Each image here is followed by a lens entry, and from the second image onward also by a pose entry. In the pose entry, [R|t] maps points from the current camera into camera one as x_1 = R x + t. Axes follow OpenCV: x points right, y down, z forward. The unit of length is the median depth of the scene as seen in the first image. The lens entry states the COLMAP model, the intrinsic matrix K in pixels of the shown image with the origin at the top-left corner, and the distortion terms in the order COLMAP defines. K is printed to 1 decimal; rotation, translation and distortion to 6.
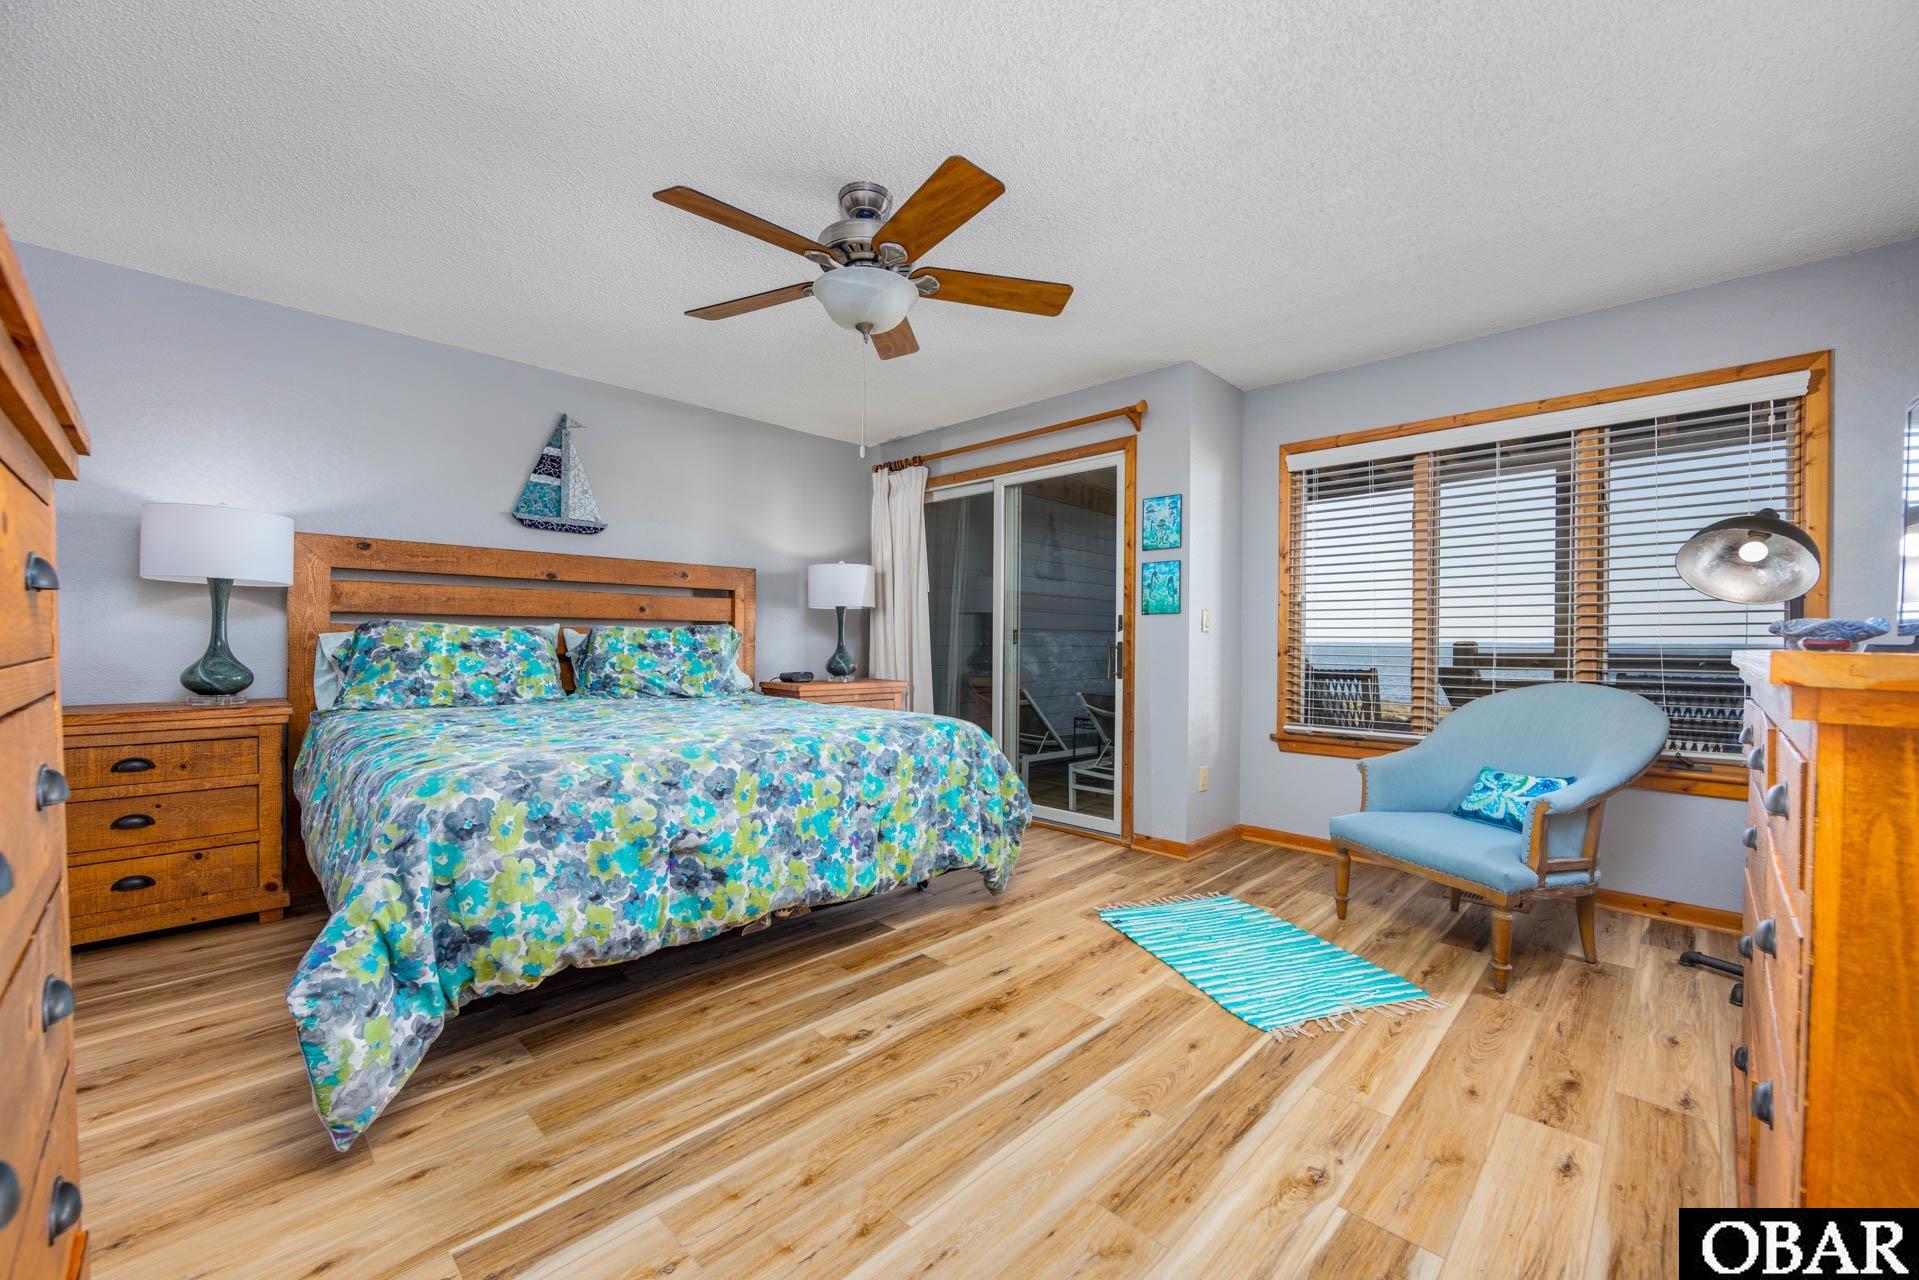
lens RADIAL K [[760.0, 0, 954.1], [0, 760.0, 652.1], [0, 0, 1]] dist [0.004454, 0.000317]
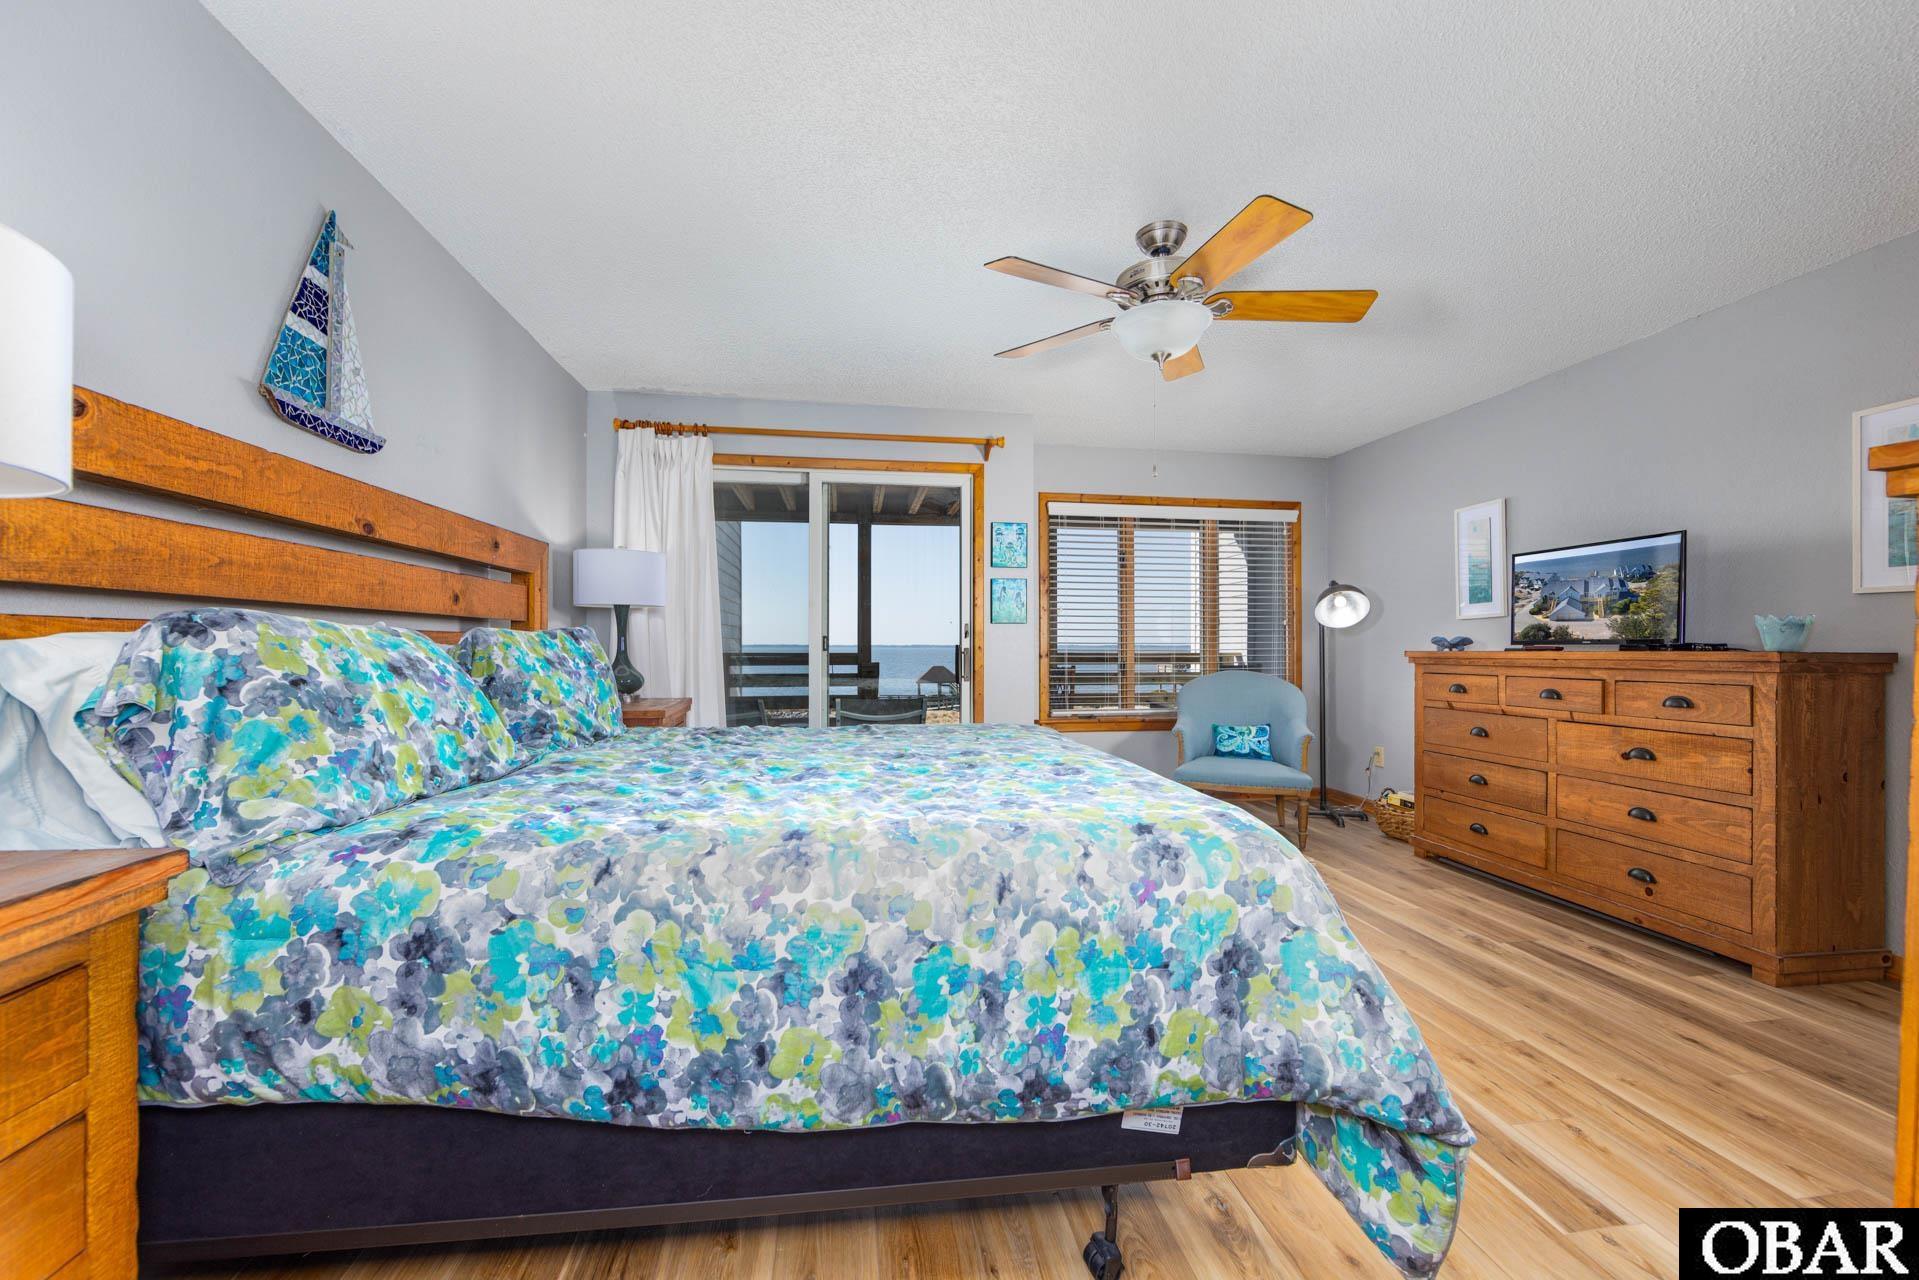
lens RADIAL K [[760.0, 0, 955.5], [0, 760.0, 648.1], [0, 0, 1]] dist [0.004454, 0.000317]
pose [[0.591802, -0.008077, 0.806043, -0.696534], [0.015873, 0.999873, -0.001635, -0.012248], [-0.805927, 0.013762, 0.591854, 0.372004]]
